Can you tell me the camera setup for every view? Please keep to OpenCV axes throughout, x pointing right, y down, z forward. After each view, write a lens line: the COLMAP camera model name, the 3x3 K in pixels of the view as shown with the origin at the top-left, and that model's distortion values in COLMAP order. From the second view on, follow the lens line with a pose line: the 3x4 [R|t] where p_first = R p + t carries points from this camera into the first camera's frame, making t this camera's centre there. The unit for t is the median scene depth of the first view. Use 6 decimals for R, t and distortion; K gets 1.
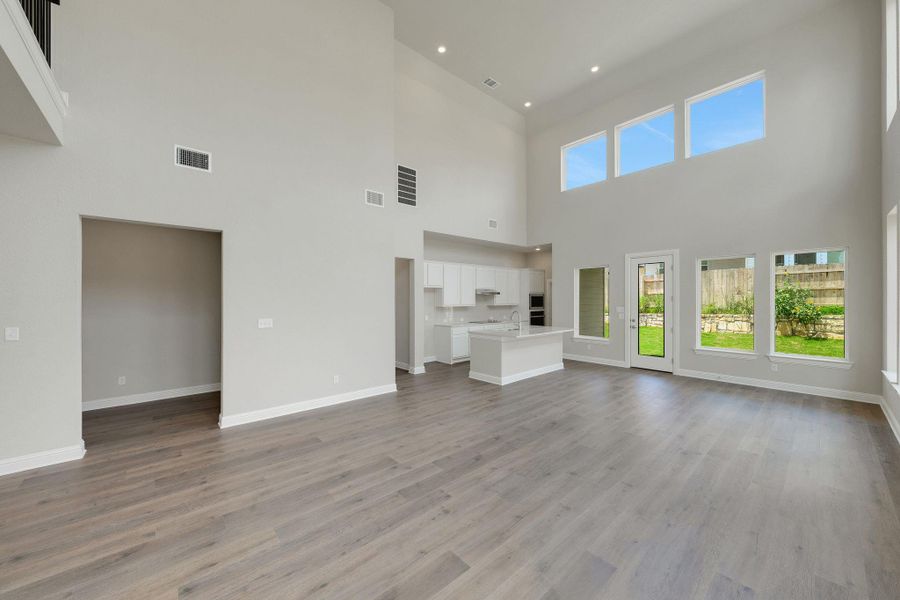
lens RADIAL K [[333.8, 0, 449.0], [0, 333.8, 296.6], [0, 0, 1]] dist [-0.000994, -0.000103]
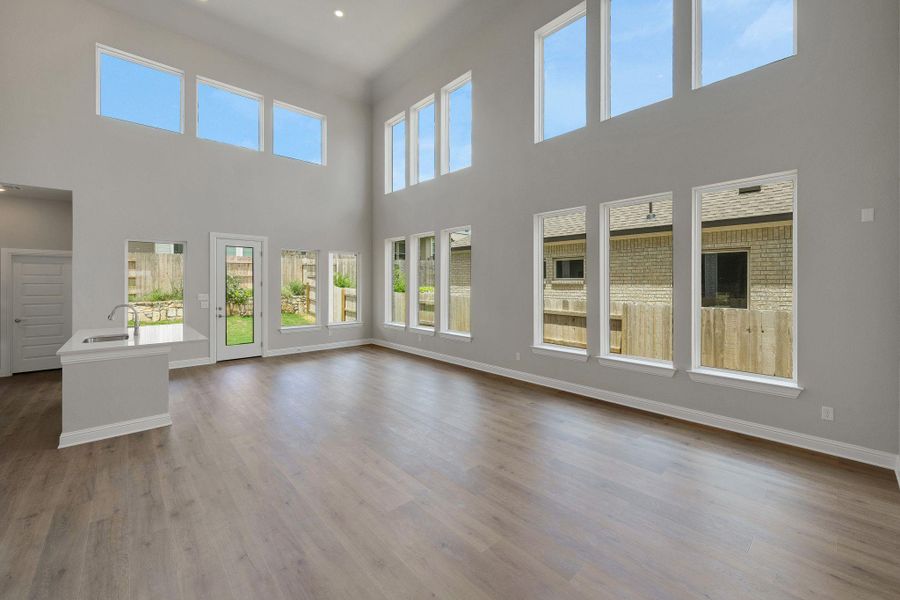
lens RADIAL K [[359.9, 0, 452.1], [0, 359.9, 283.5], [0, 0, 1]] dist [0.000297, 0.000010]
pose [[-0.012172, 0.001721, 0.999924, -0.585438], [-0.005558, 0.999983, -0.001789, 0.004608], [-0.999910, -0.005579, -0.012162, 0.556557]]
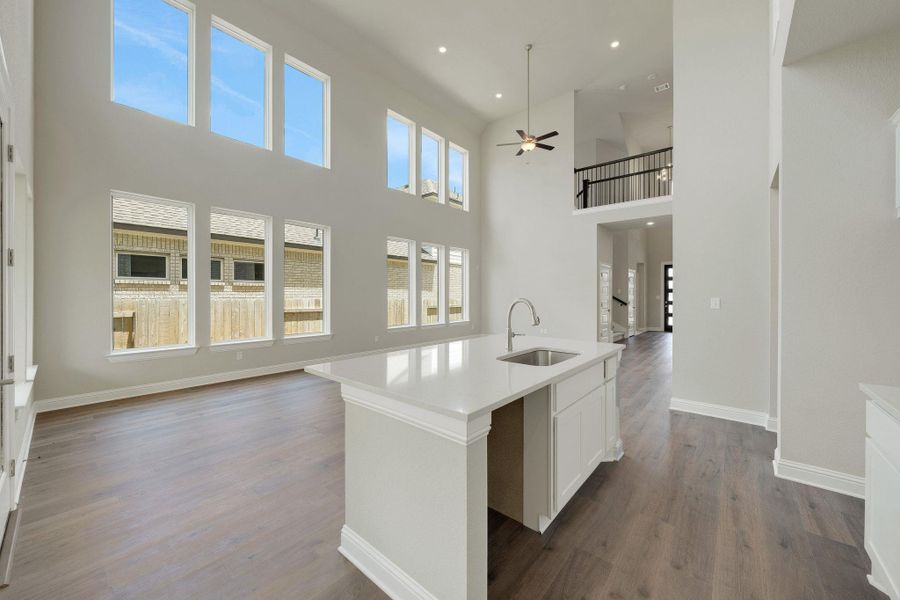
lens RADIAL K [[333.8, 0, 449.0], [0, 333.8, 296.6], [0, 0, 1]] dist [-0.000994, -0.000103]
pose [[-0.990935, 0.000900, -0.134336, 0.422907], [0.000612, 0.999997, 0.002192, 0.050427], [0.134337, 0.002090, -0.990933, 1.751548]]
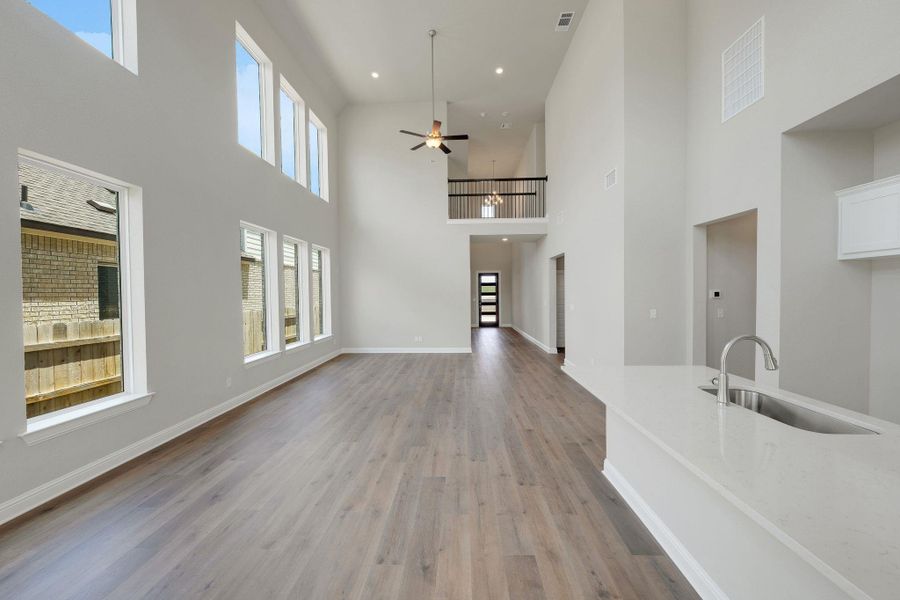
lens RADIAL K [[309.8, 0, 448.8], [0, 309.8, 298.5], [0, 0, 1]] dist [-0.000970, -0.000246]
pose [[-0.696119, 0.021913, -0.717592, 0.709387], [0.016250, 0.999759, 0.014766, 0.007481], [0.717742, -0.001382, -0.696307, 1.307285]]
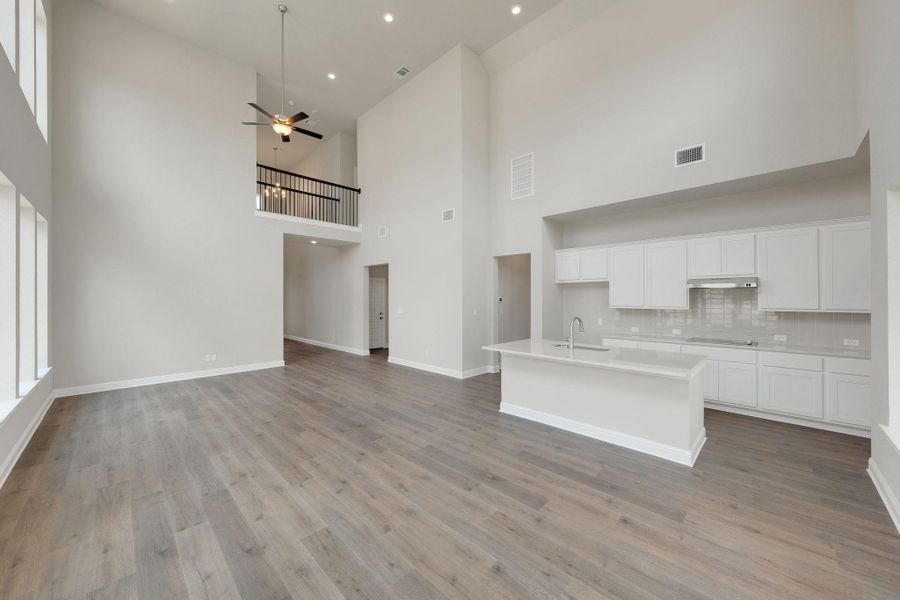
lens RADIAL K [[333.8, 0, 449.0], [0, 333.8, 296.6], [0, 0, 1]] dist [-0.000994, -0.000103]
pose [[0.059966, 0.000112, -0.998200, 1.033792], [0.009431, 0.999955, 0.000678, 0.003754], [0.998156, -0.009455, 0.059962, 0.956085]]
